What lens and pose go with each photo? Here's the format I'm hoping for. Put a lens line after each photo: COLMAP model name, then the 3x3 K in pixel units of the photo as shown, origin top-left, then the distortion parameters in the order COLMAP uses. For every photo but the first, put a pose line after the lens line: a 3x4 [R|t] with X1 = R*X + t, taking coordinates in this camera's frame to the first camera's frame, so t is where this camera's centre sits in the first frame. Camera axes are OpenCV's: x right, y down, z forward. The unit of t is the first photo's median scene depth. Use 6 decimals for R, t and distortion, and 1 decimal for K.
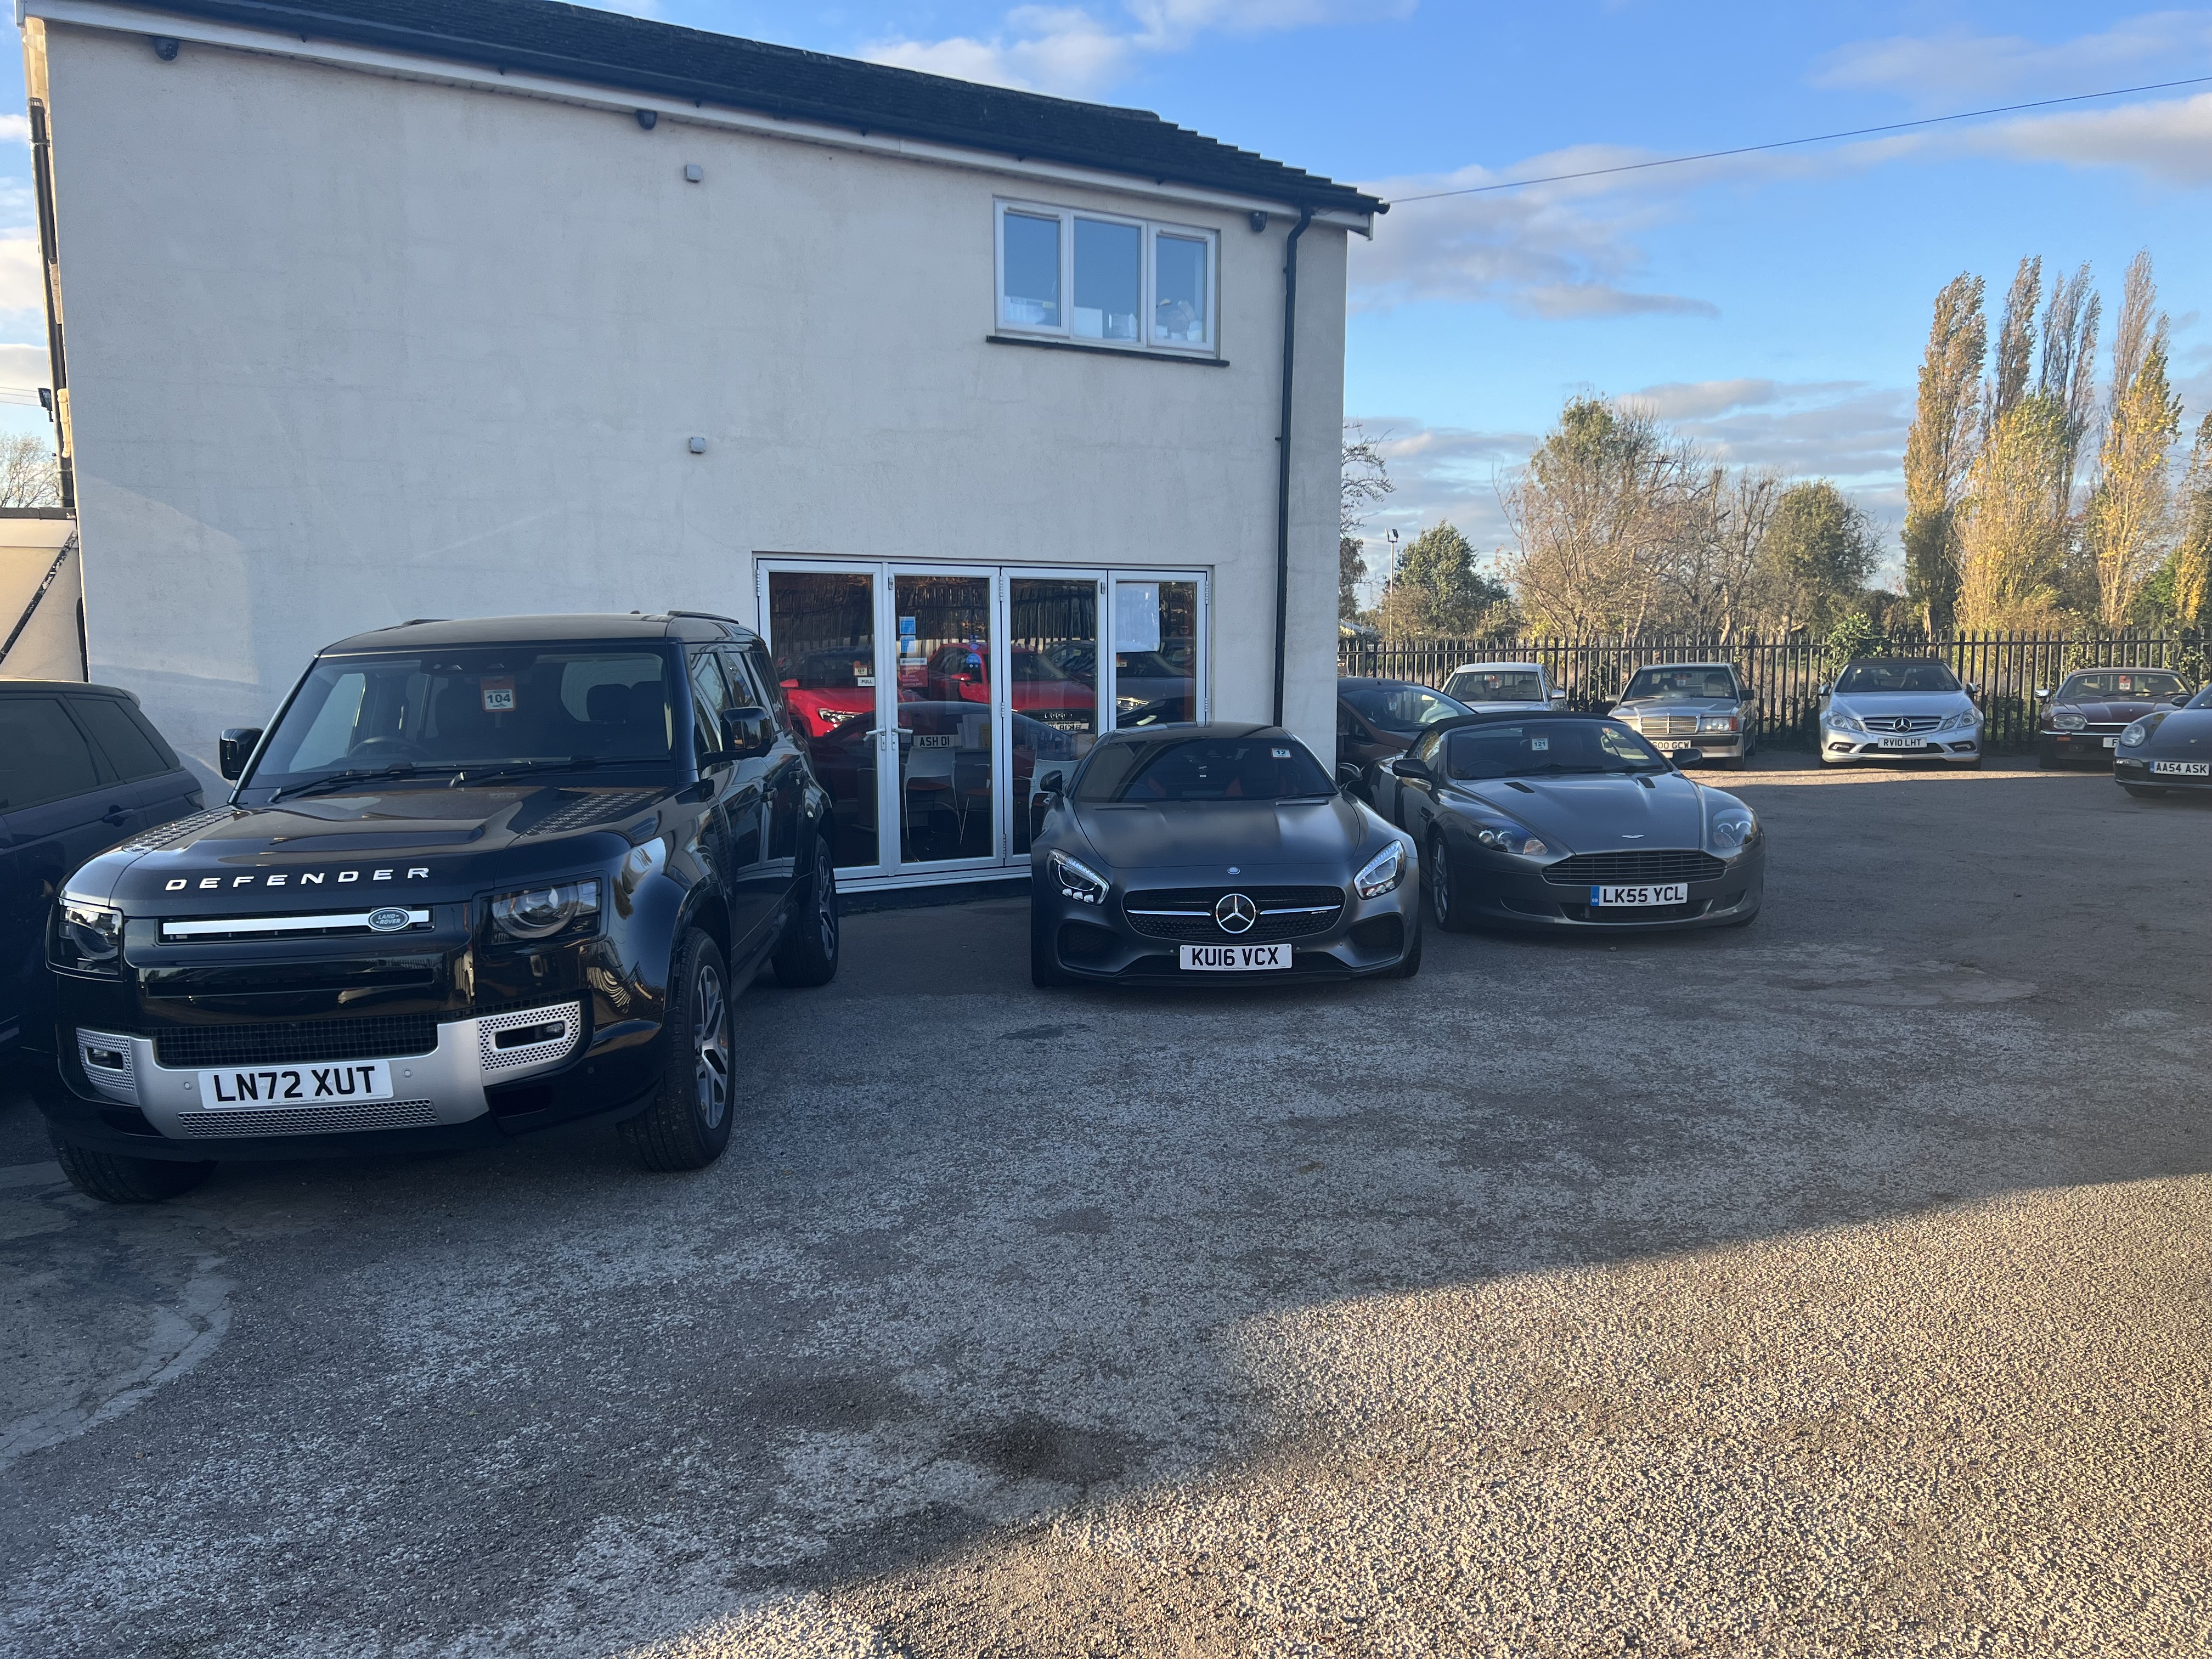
lens RADIAL K [[1636.9, 0, 1075.6], [0, 1636.9, 814.1], [0, 0, 1]] dist [0.081567, -0.103826]
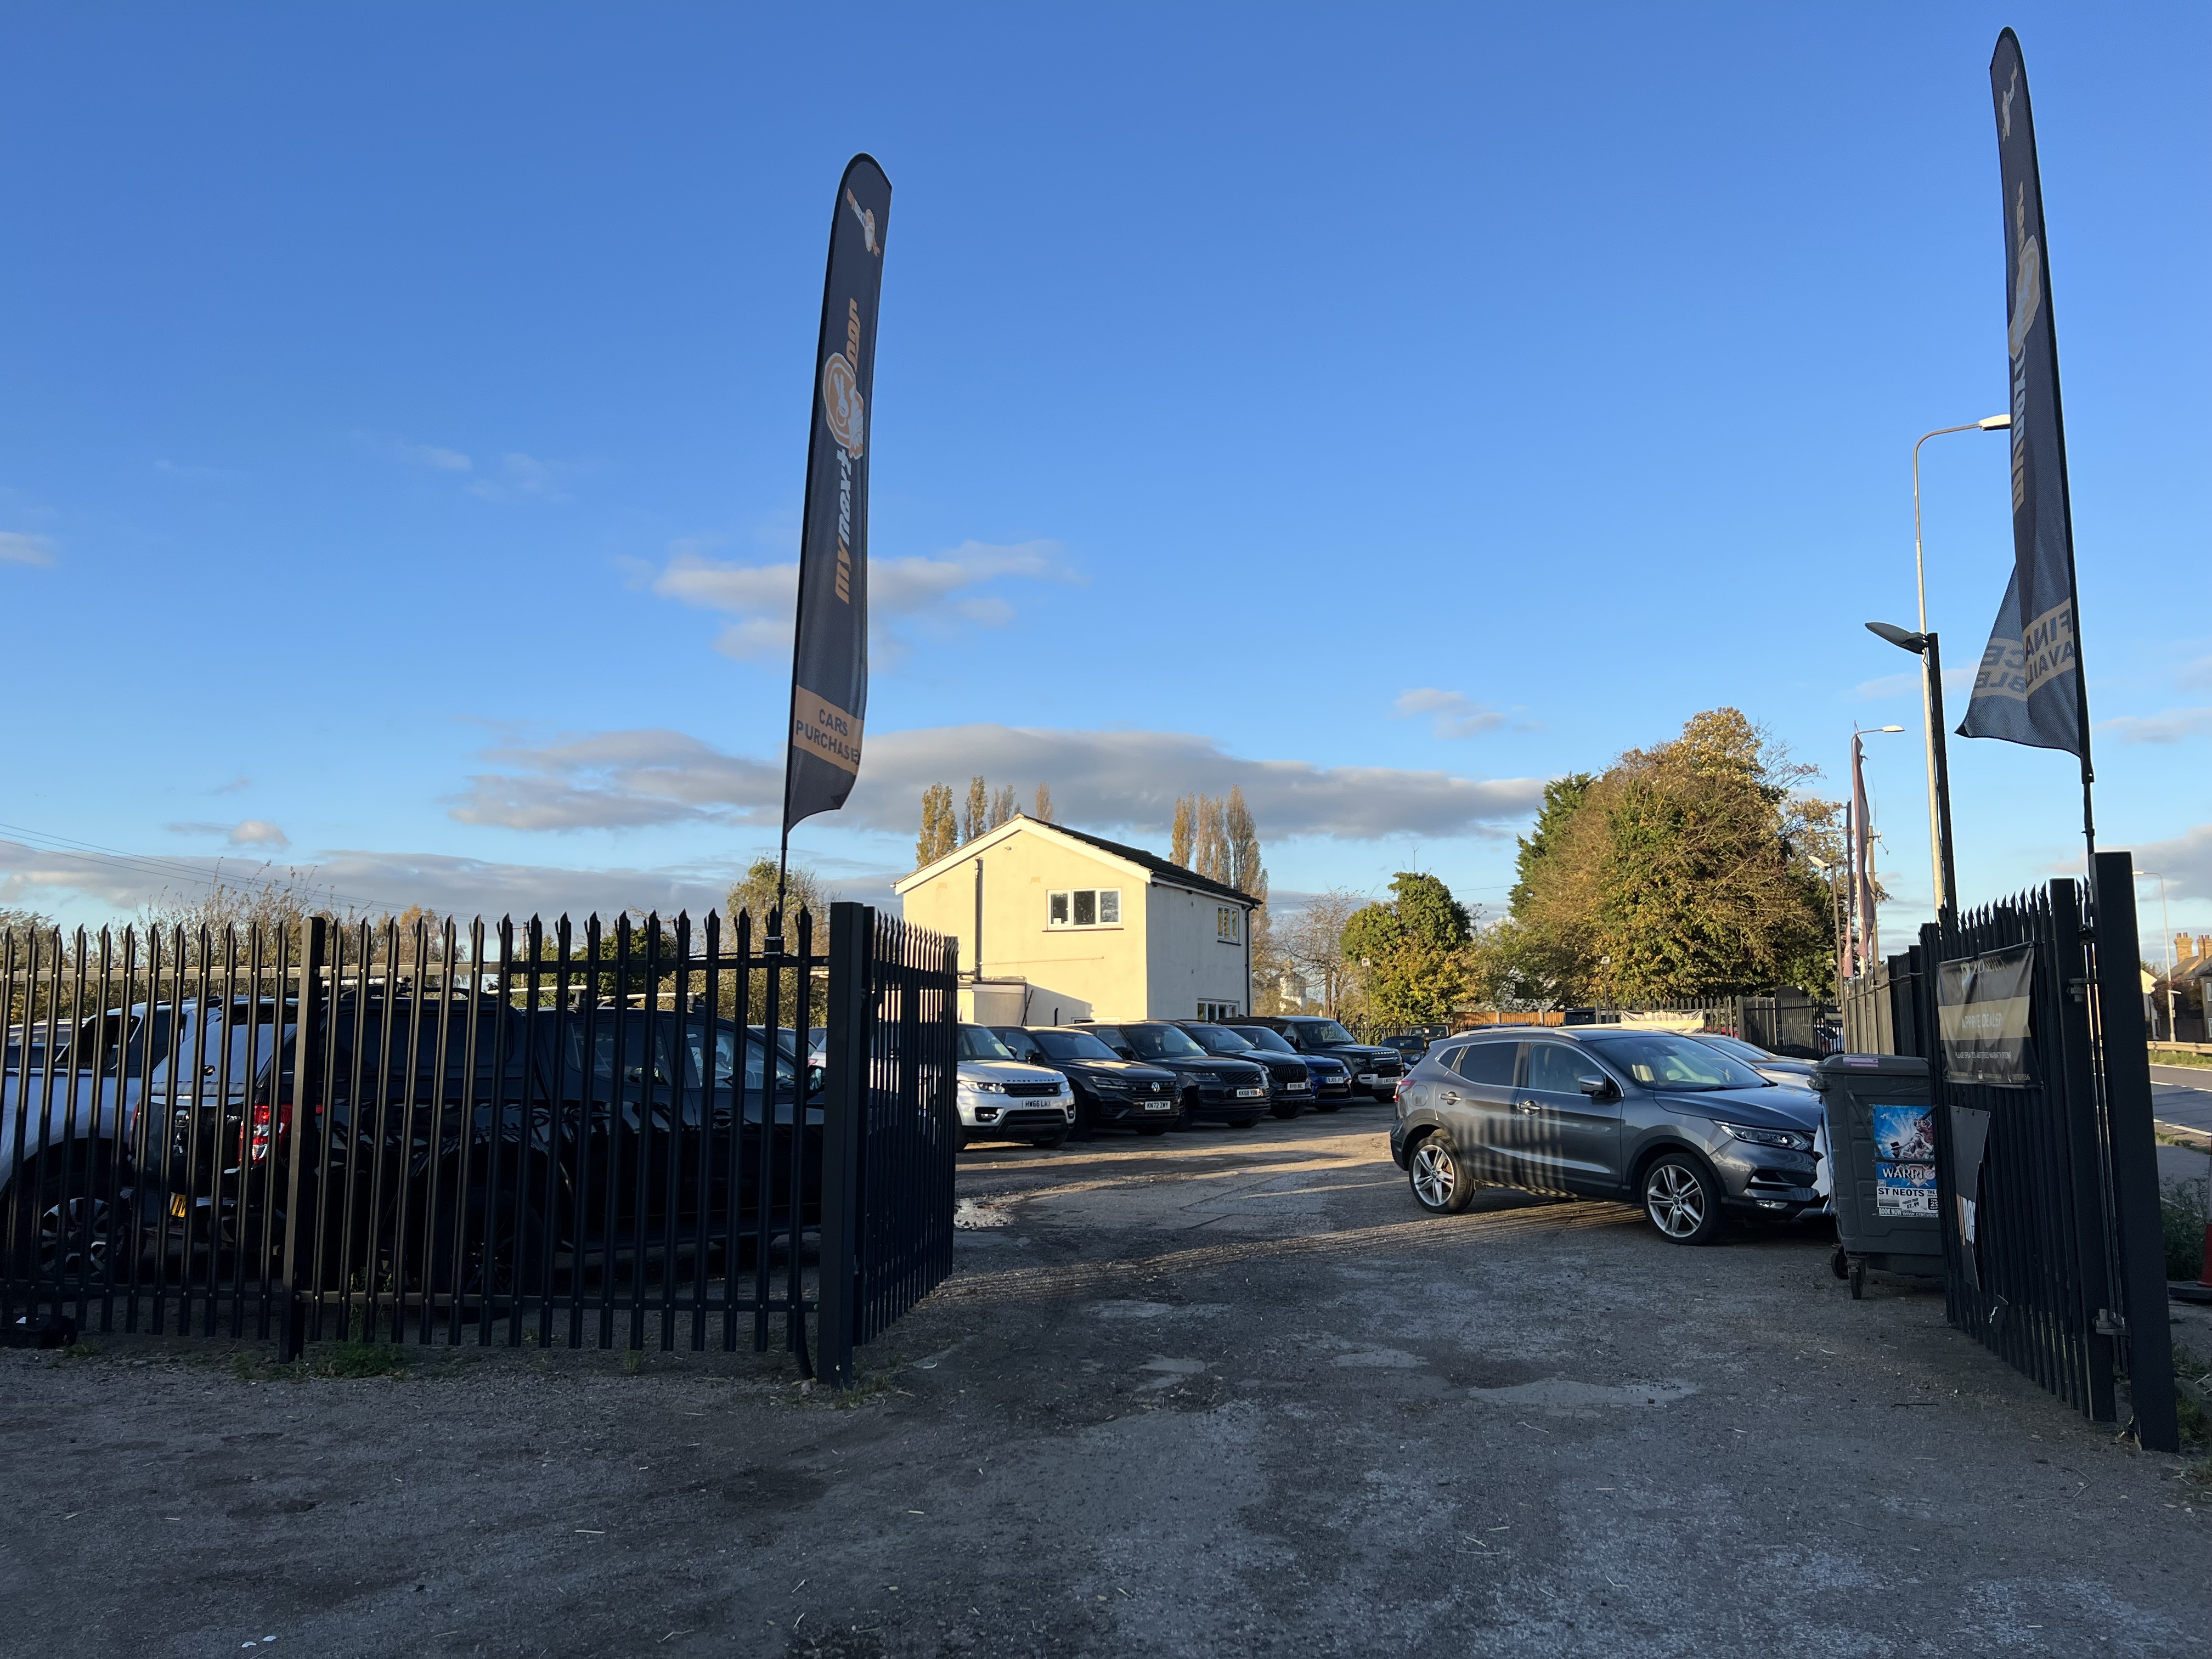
lens RADIAL K [[1636.9, 0, 1075.6], [0, 1636.9, 814.1], [0, 0, 1]] dist [0.081567, -0.103826]
pose [[0.793007, 0.081192, 0.603778, -2.317566], [0.066619, 0.973579, -0.218419, 0.194520], [-0.605559, 0.213431, 0.766646, -1.530340]]
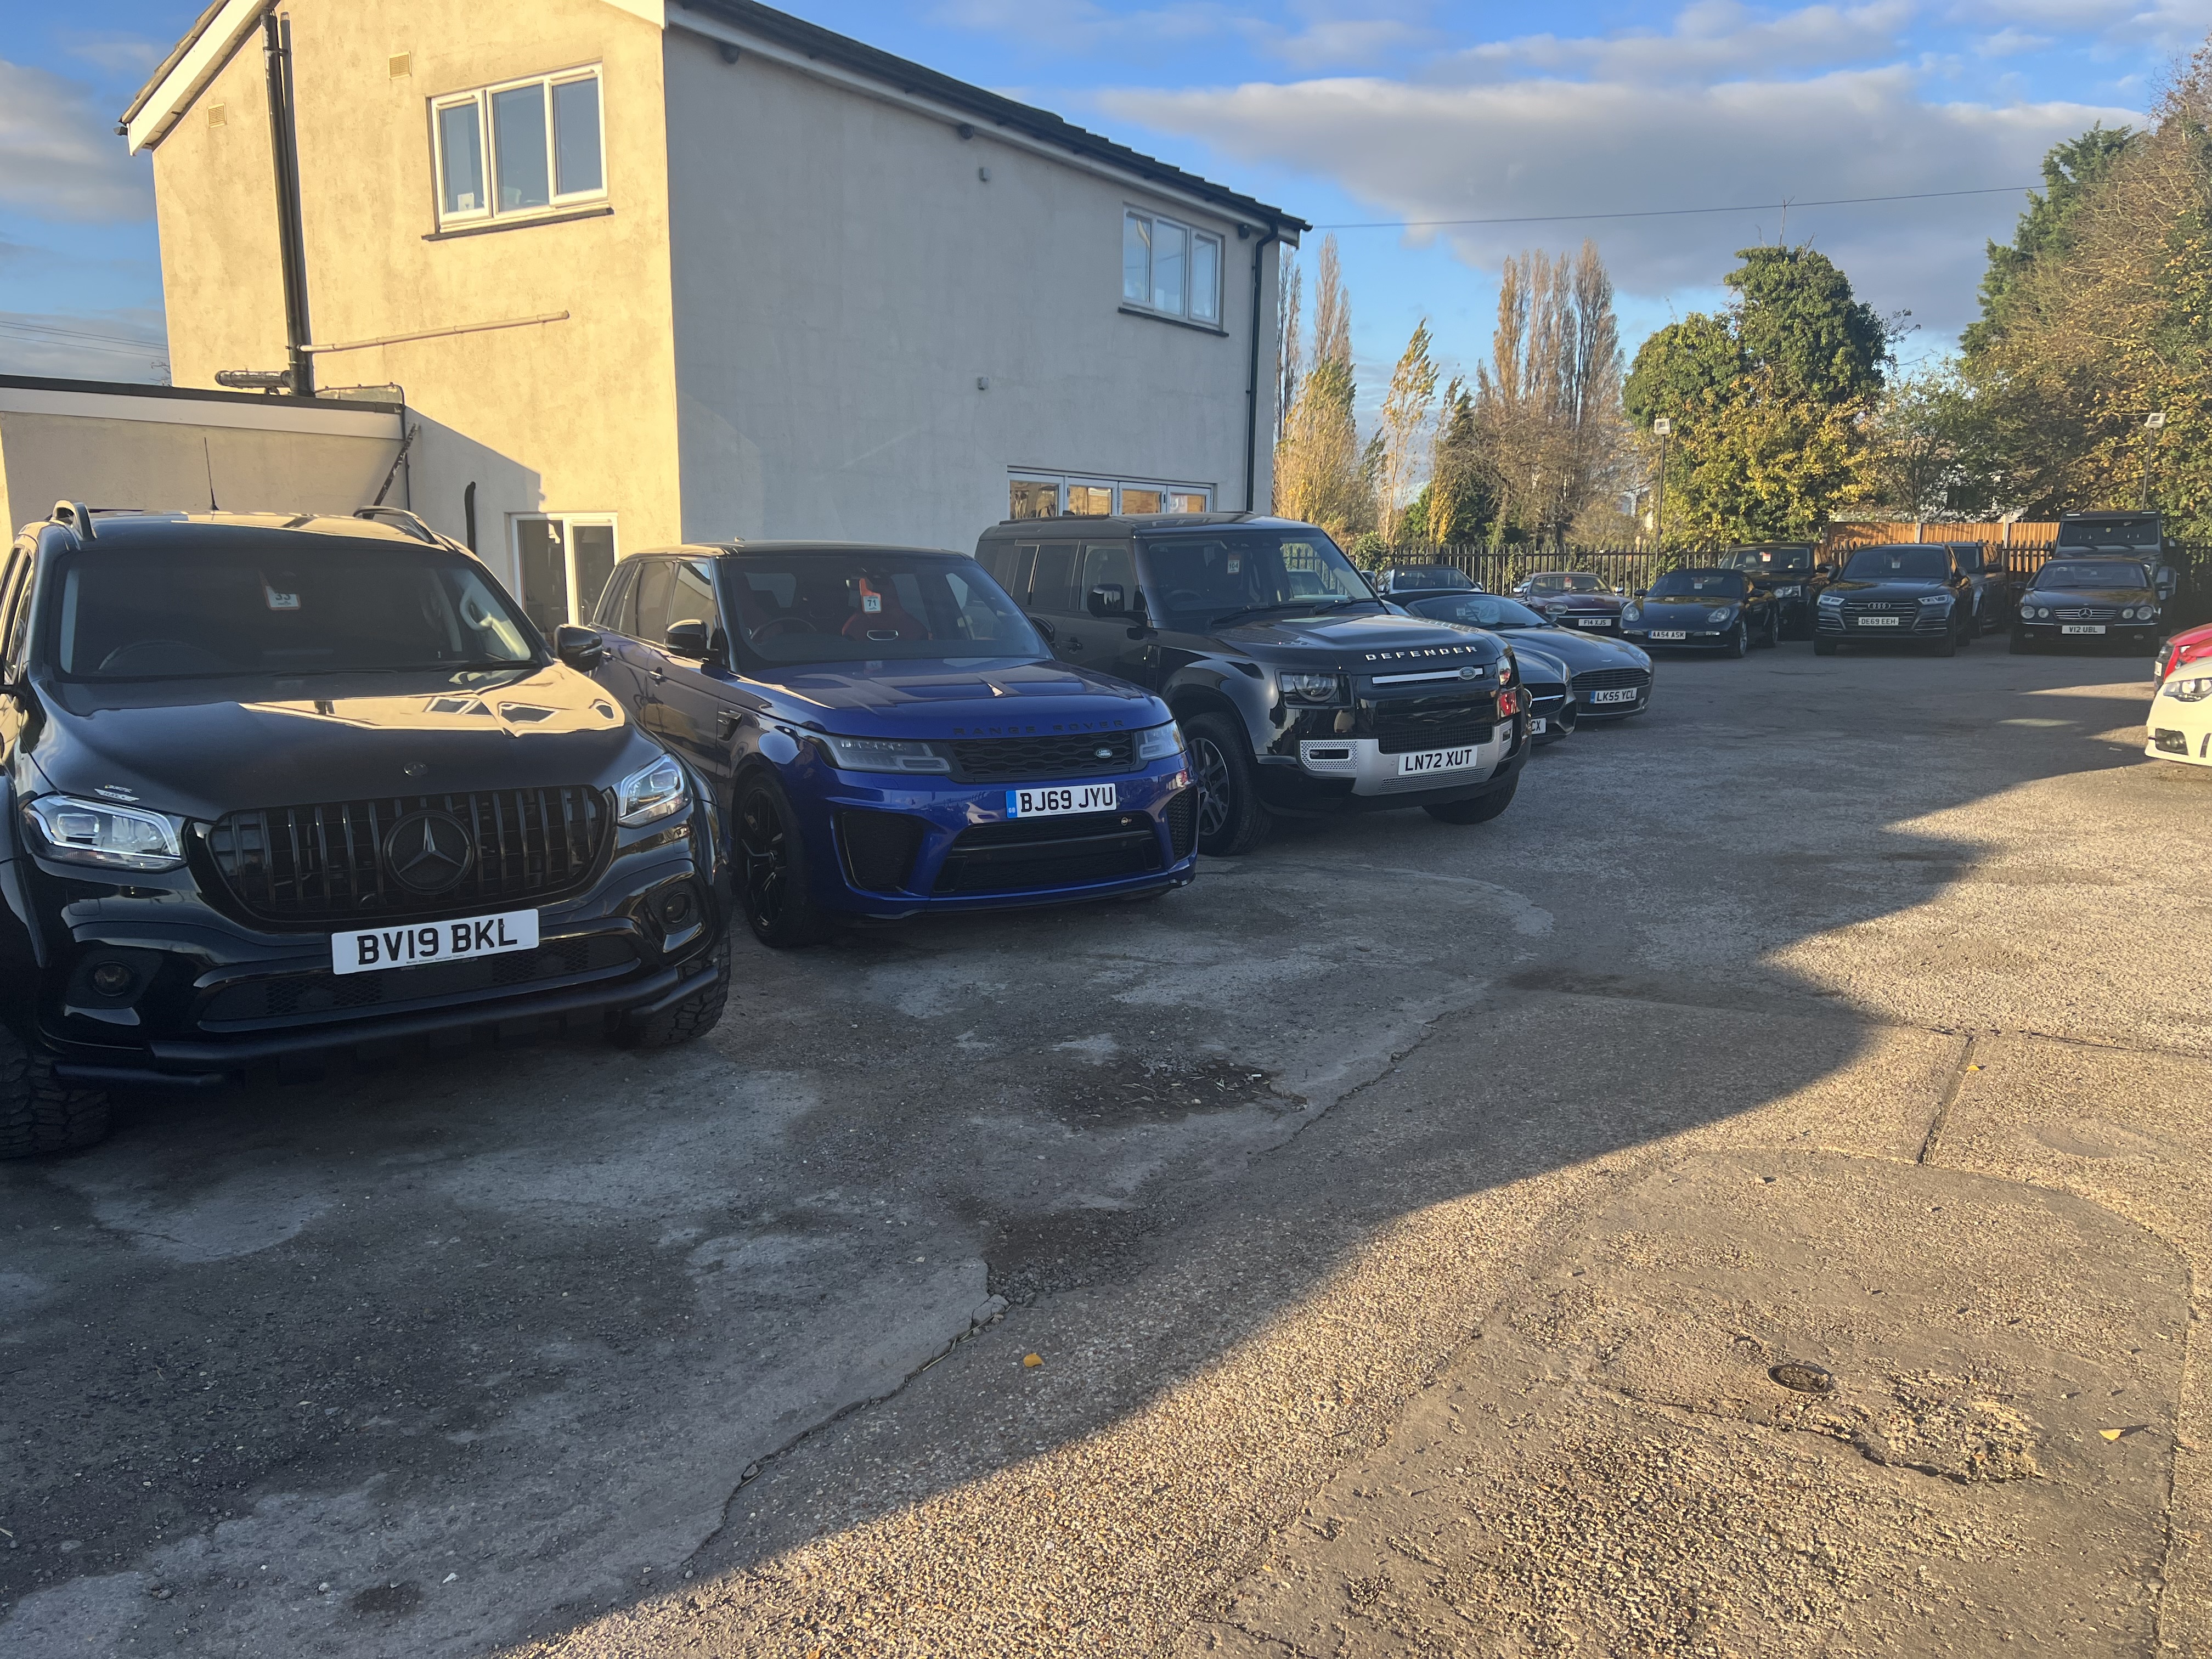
lens RADIAL K [[1668.5, 0, 1106.0], [0, 1668.5, 829.5], [0, 0, 1]] dist [0.004695, -0.000187]
pose [[0.895890, -0.063984, 0.439645, -0.629753], [0.039114, 0.997092, 0.065407, 0.039129], [-0.442551, -0.041402, 0.895787, -0.204171]]
